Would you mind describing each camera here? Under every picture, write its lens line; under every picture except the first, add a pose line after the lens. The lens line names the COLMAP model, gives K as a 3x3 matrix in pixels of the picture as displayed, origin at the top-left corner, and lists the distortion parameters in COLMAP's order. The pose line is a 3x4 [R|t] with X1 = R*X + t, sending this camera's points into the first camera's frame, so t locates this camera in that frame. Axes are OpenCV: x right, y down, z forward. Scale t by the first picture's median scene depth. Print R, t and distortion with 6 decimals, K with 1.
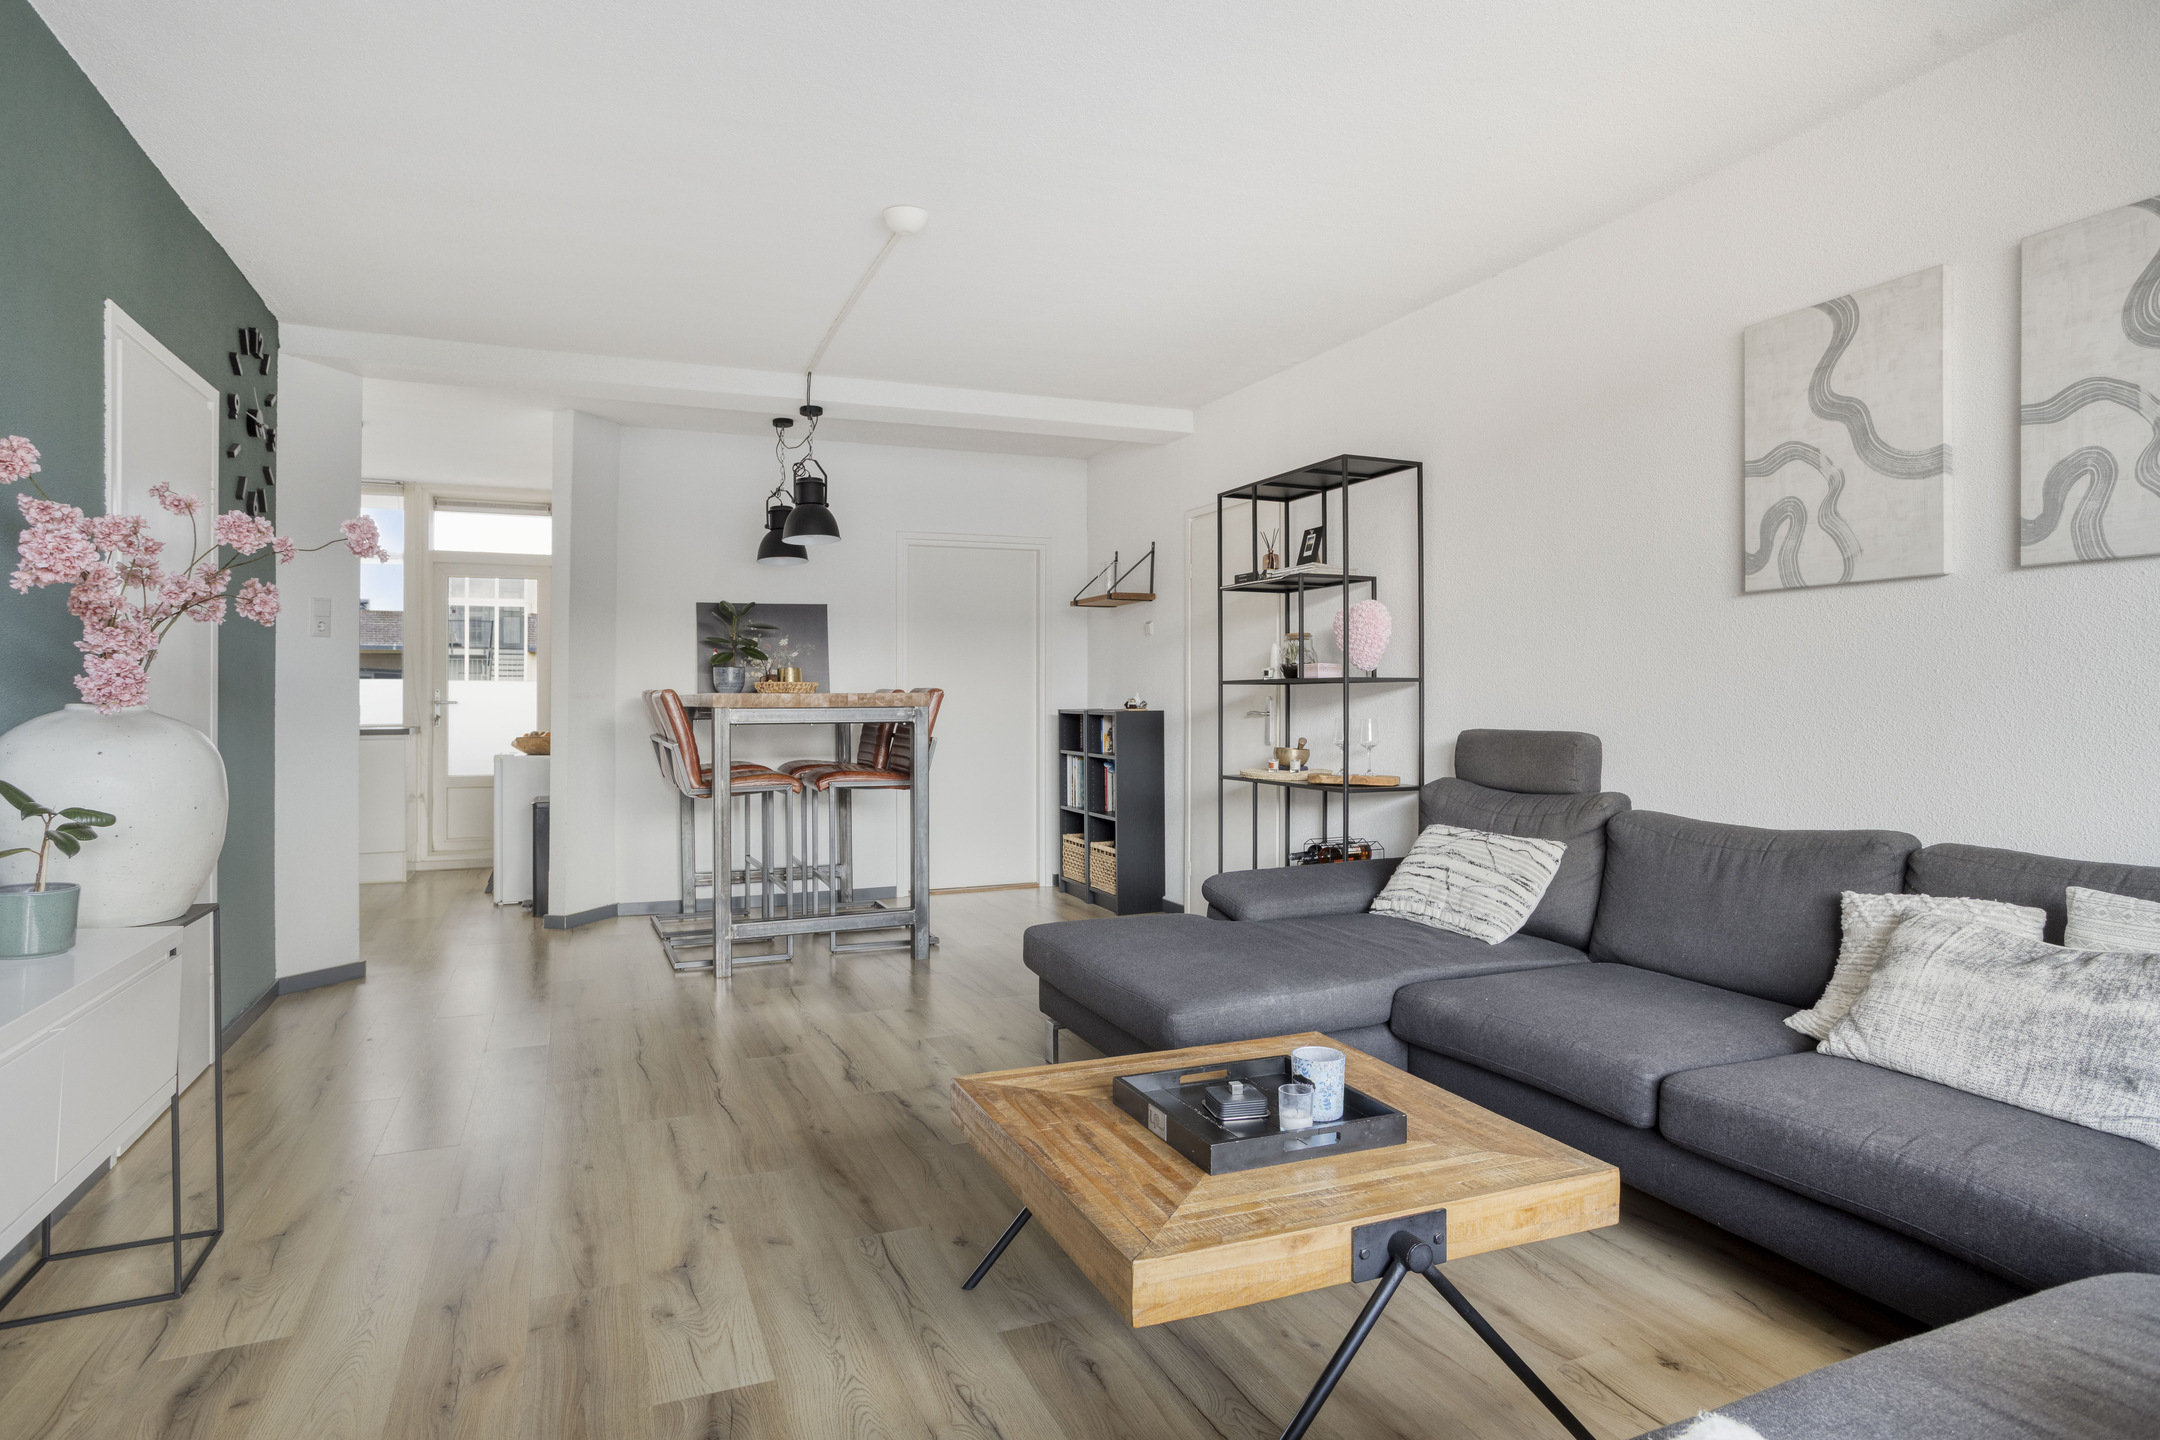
lens RADIAL K [[1211.2, 0, 1079.8], [0, 1211.2, 710.0], [0, 0, 1]] dist [-0.021560, 0.000289]
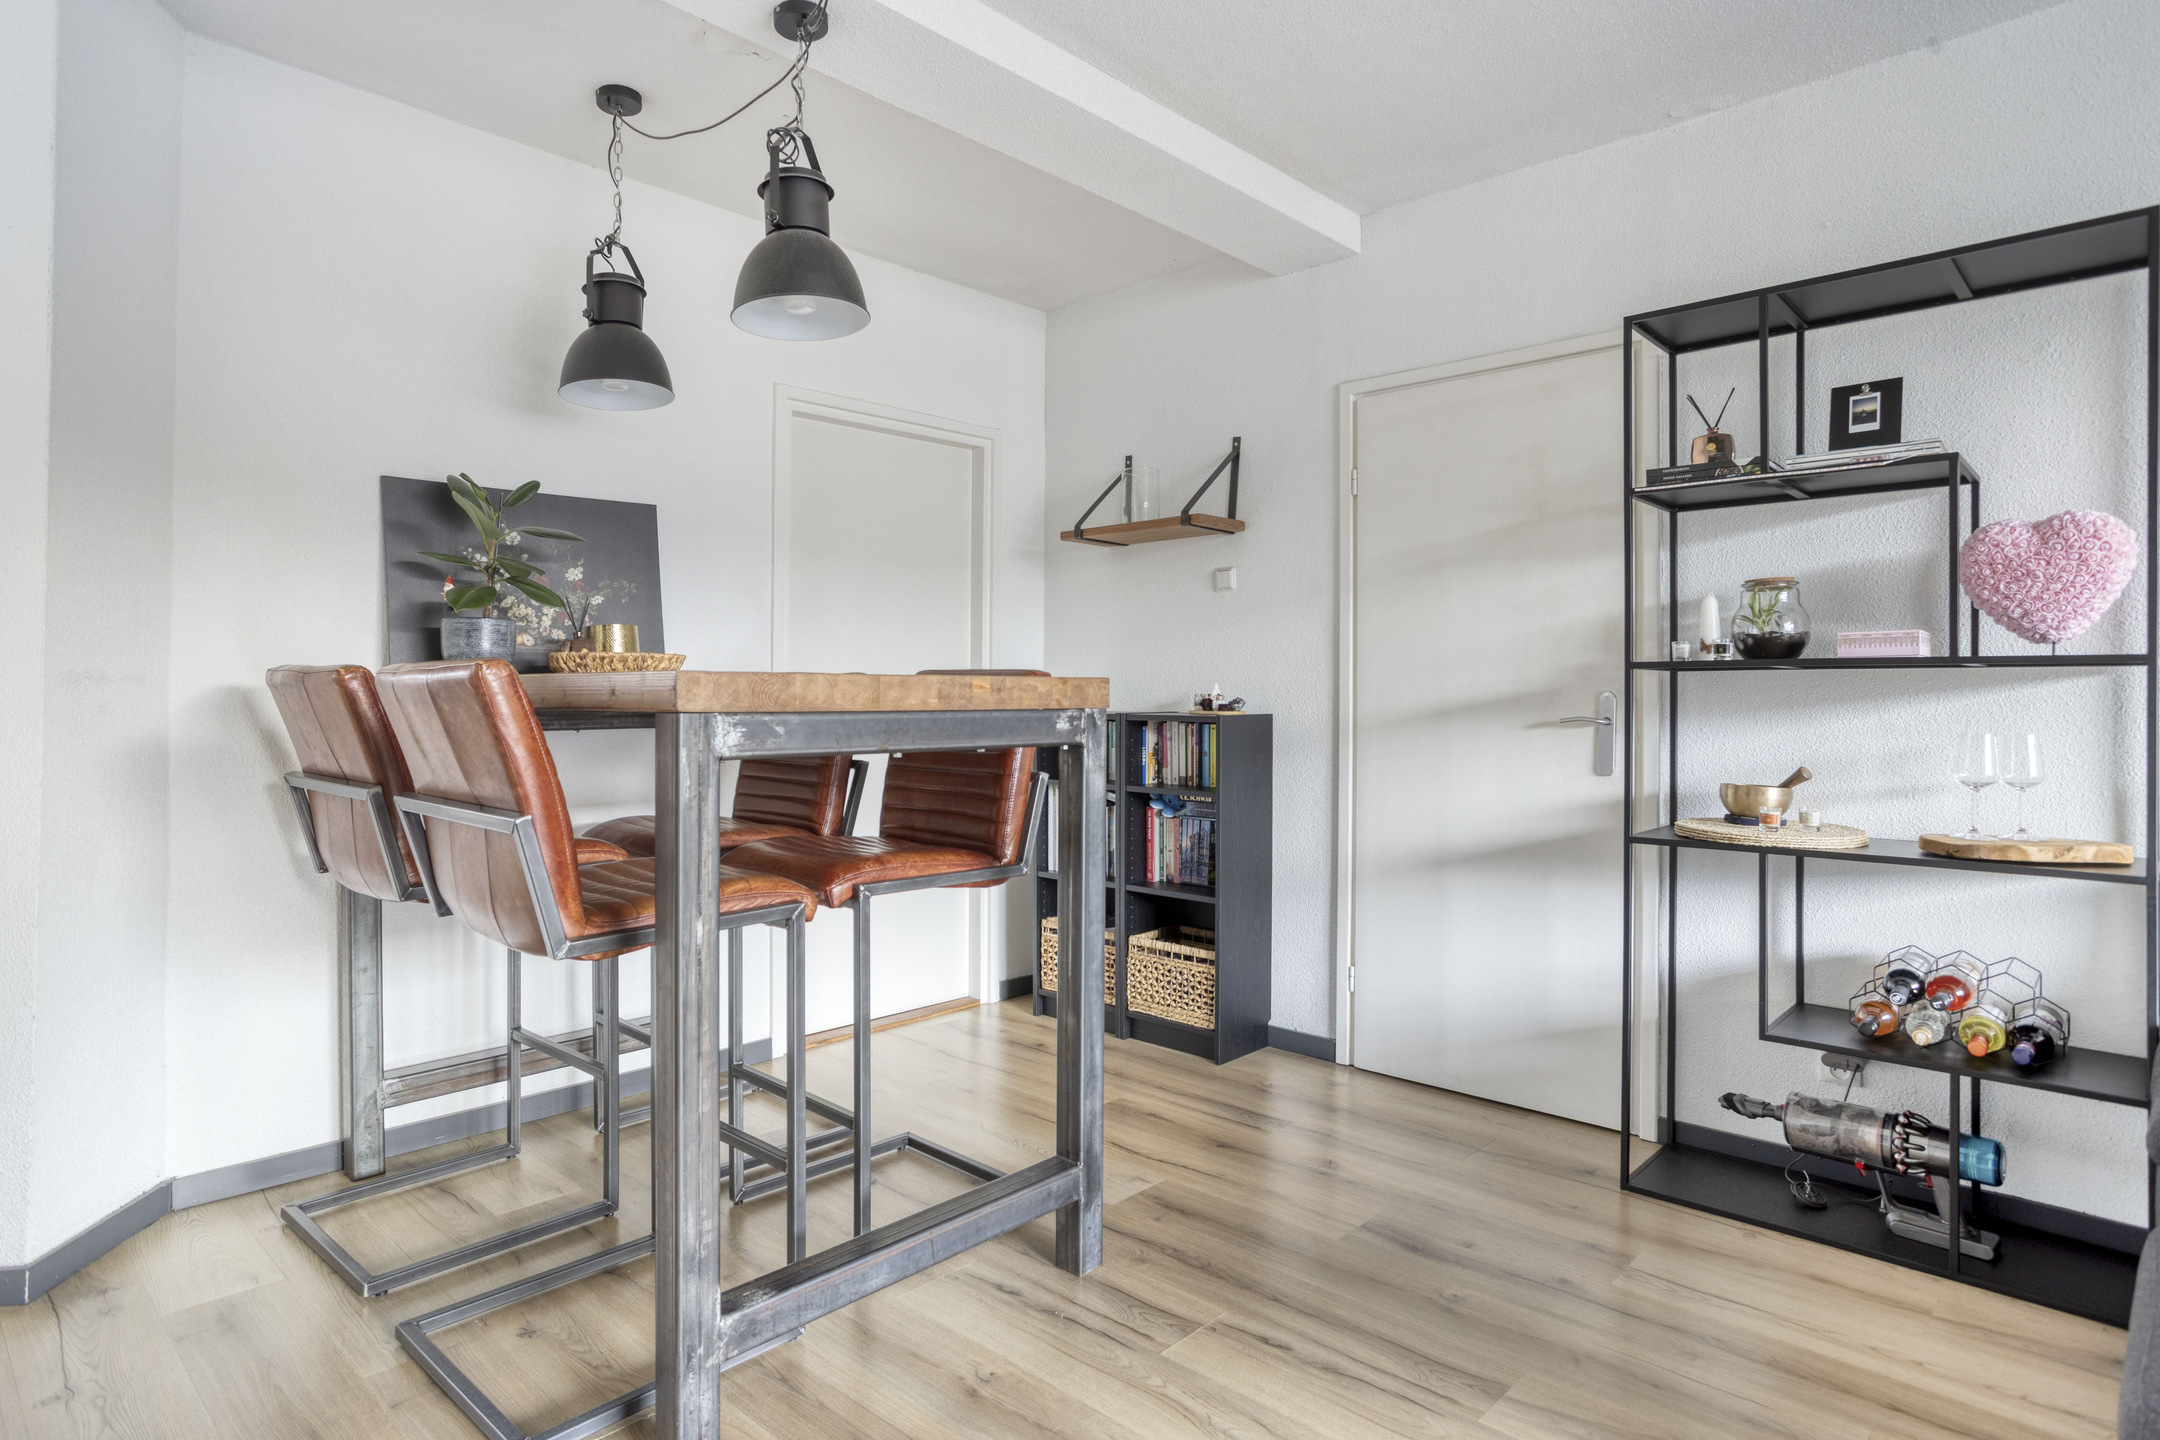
lens RADIAL K [[1211.2, 0, 1102.2], [0, 1211.2, 688.0], [0, 0, 1]] dist [-0.021560, 0.000289]
pose [[0.913064, 0.006975, 0.407756, -0.263384], [-0.001477, 0.999904, -0.013797, -0.003924], [-0.407813, 0.011995, 0.912987, 0.499853]]
